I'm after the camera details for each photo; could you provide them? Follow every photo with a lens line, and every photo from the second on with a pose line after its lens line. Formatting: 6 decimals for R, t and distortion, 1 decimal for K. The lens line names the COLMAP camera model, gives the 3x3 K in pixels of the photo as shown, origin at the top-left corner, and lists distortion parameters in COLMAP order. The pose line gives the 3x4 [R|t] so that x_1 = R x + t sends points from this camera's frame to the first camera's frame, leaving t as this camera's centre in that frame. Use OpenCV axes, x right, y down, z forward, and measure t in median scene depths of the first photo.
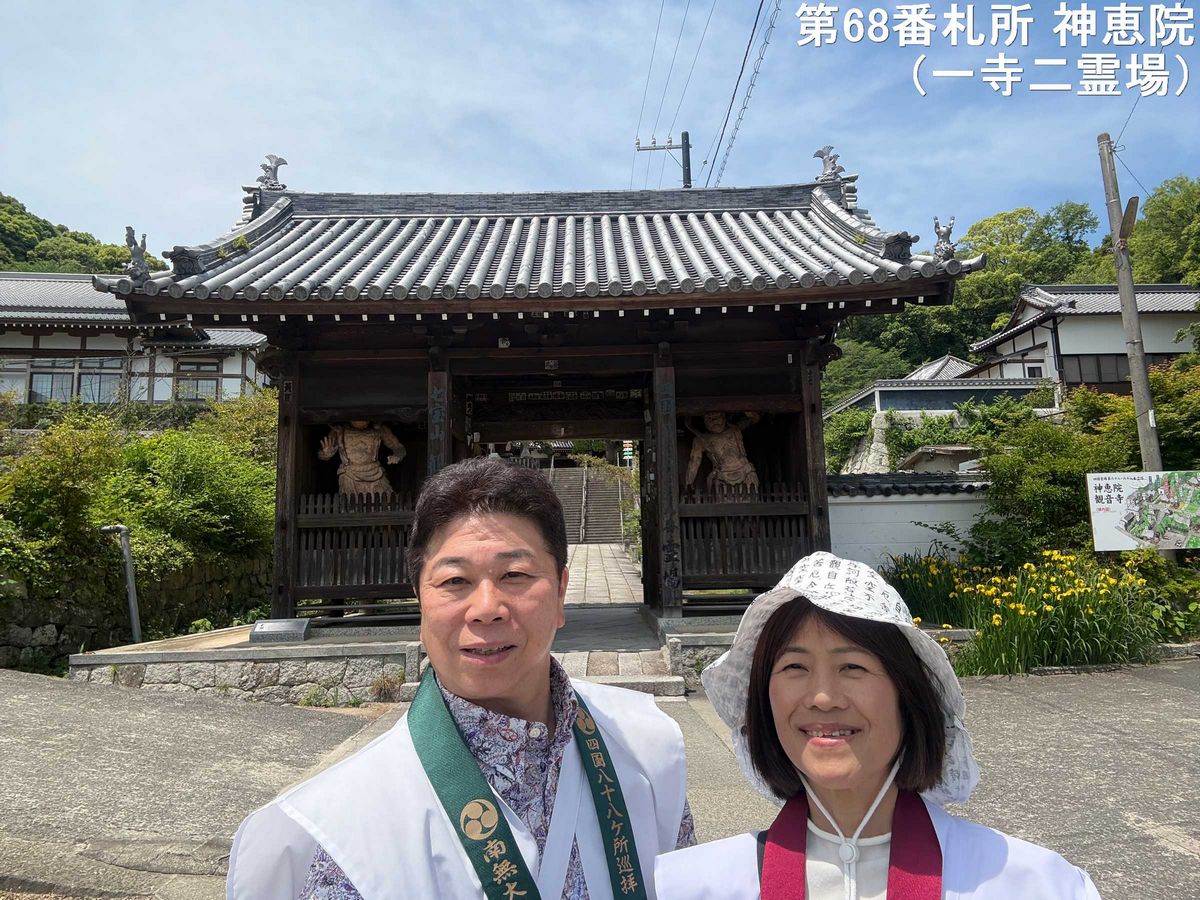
lens RADIAL K [[826.3, 0, 600.0], [0, 826.3, 450.0], [0, 0, 1]] dist [0.087241, -0.118655]
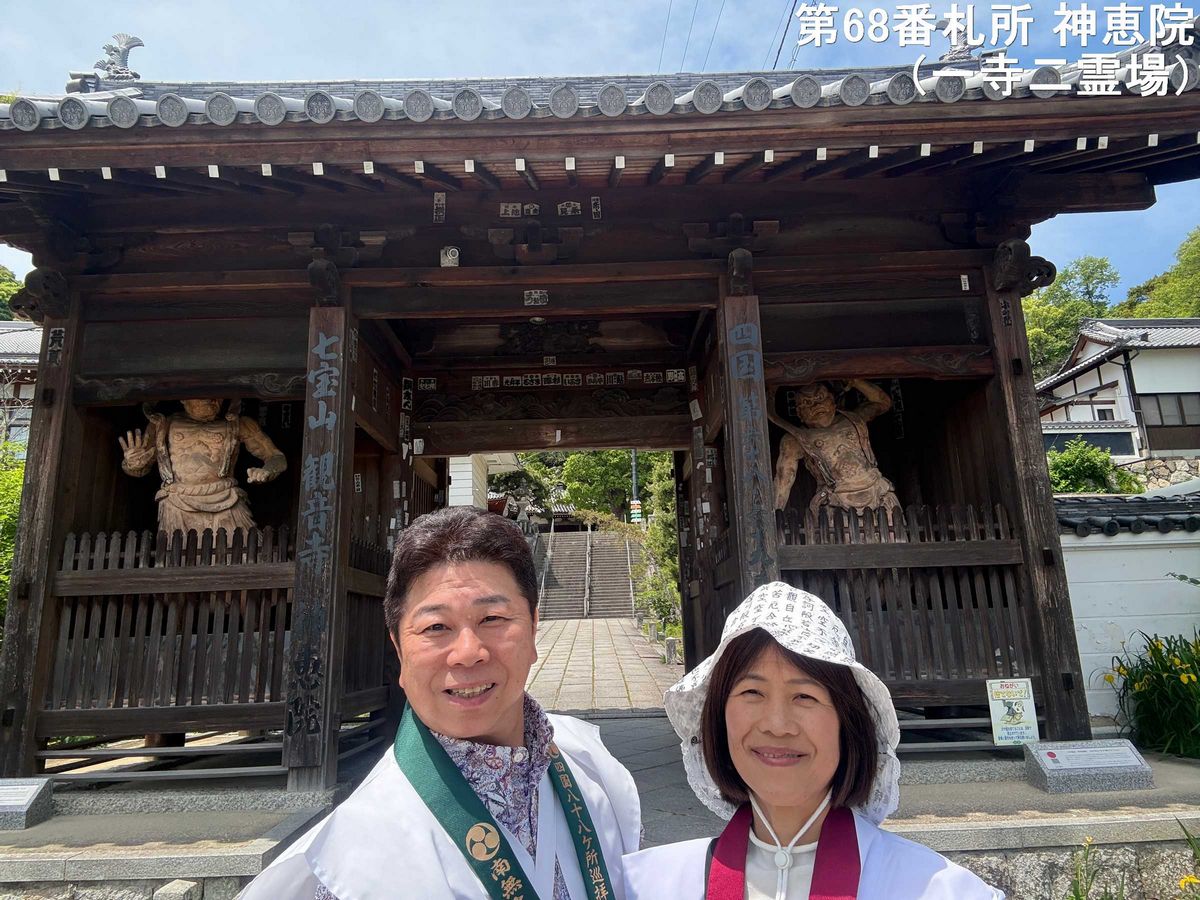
lens RADIAL K [[826.3, 0, 600.0], [0, 826.3, 450.0], [0, 0, 1]] dist [0.087241, -0.118655]
pose [[0.999963, -0.008312, -0.002252, -0.014148], [0.008087, 0.996240, -0.086262, 0.045350], [0.002961, 0.086240, 0.996270, 0.425855]]
